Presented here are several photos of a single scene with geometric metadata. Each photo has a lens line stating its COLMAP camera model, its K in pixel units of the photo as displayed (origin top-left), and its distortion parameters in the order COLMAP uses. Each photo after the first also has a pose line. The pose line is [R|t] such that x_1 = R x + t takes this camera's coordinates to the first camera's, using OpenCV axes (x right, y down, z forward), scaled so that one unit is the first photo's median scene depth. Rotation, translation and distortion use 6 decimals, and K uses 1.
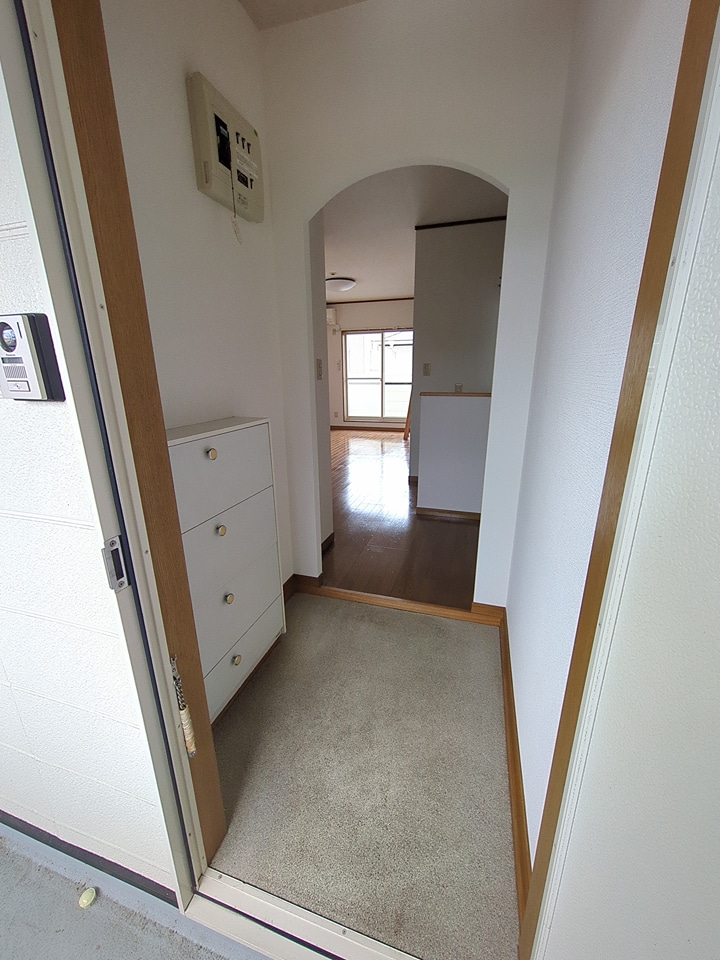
lens RADIAL K [[382.2, 0, 357.0], [0, 382.2, 483.6], [0, 0, 1]] dist [-0.000536, -0.000040]
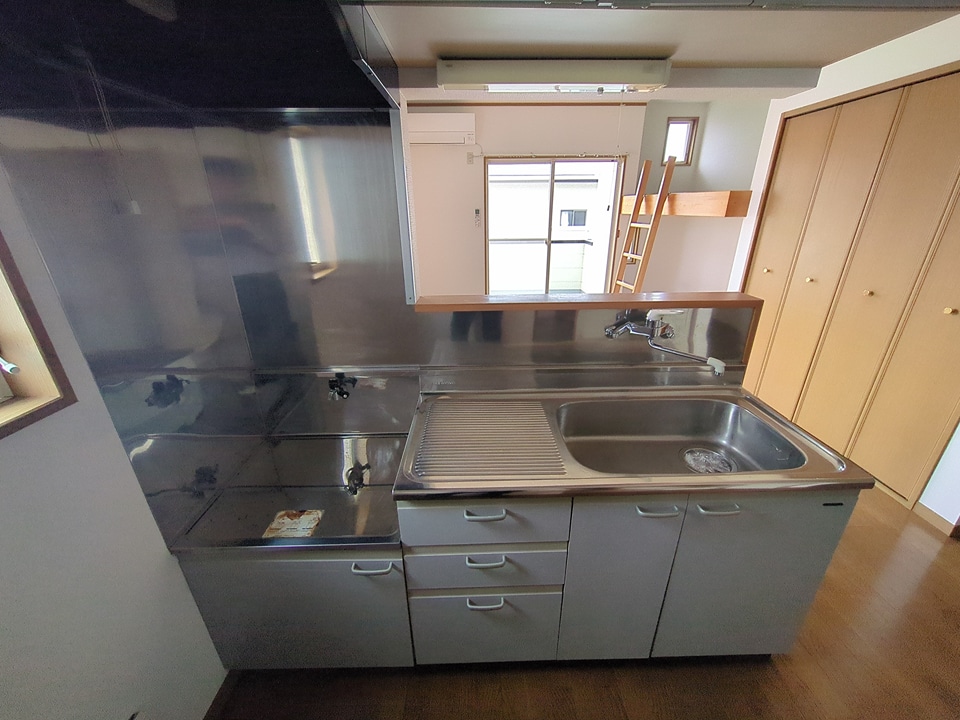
lens RADIAL K [[382.2, 0, 481.7], [0, 382.2, 358.0], [0, 0, 1]] dist [-0.000536, -0.000040]
pose [[0.947403, -0.124516, 0.294829, -0.249324], [0.096471, 0.989472, 0.107886, -0.161936], [-0.305158, -0.073768, 0.949440, 0.430316]]
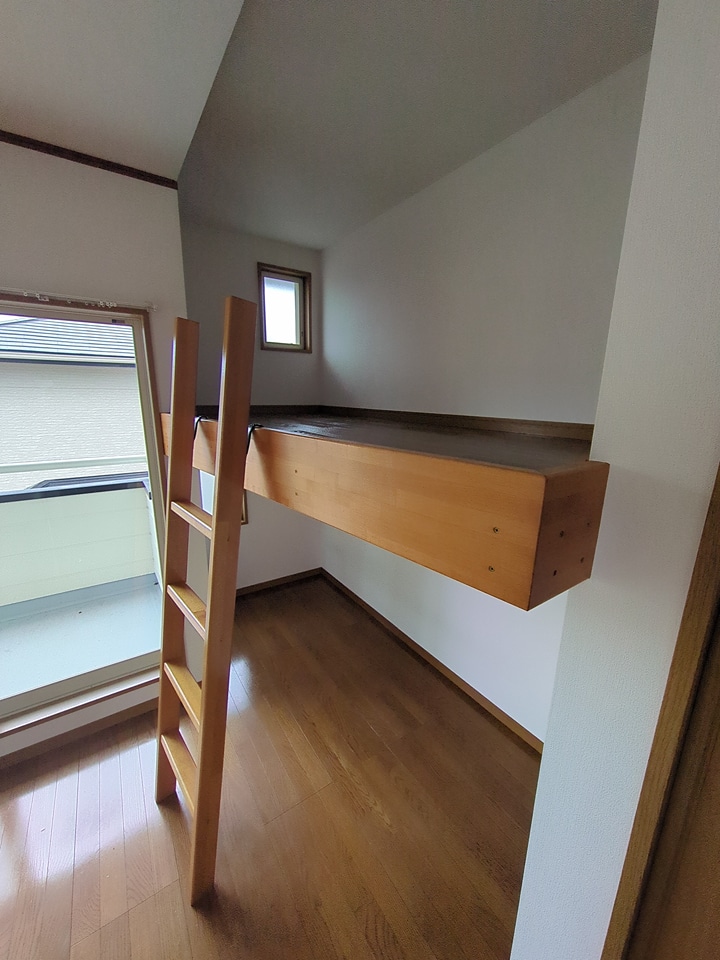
lens RADIAL K [[382.2, 0, 357.0], [0, 382.2, 483.6], [0, 0, 1]] dist [-0.000536, -0.000040]
pose [[0.628068, -0.173849, 0.758490, 0.059202], [0.202366, 0.977678, 0.056519, -0.274448], [-0.751384, 0.117994, 0.649230, 0.717765]]
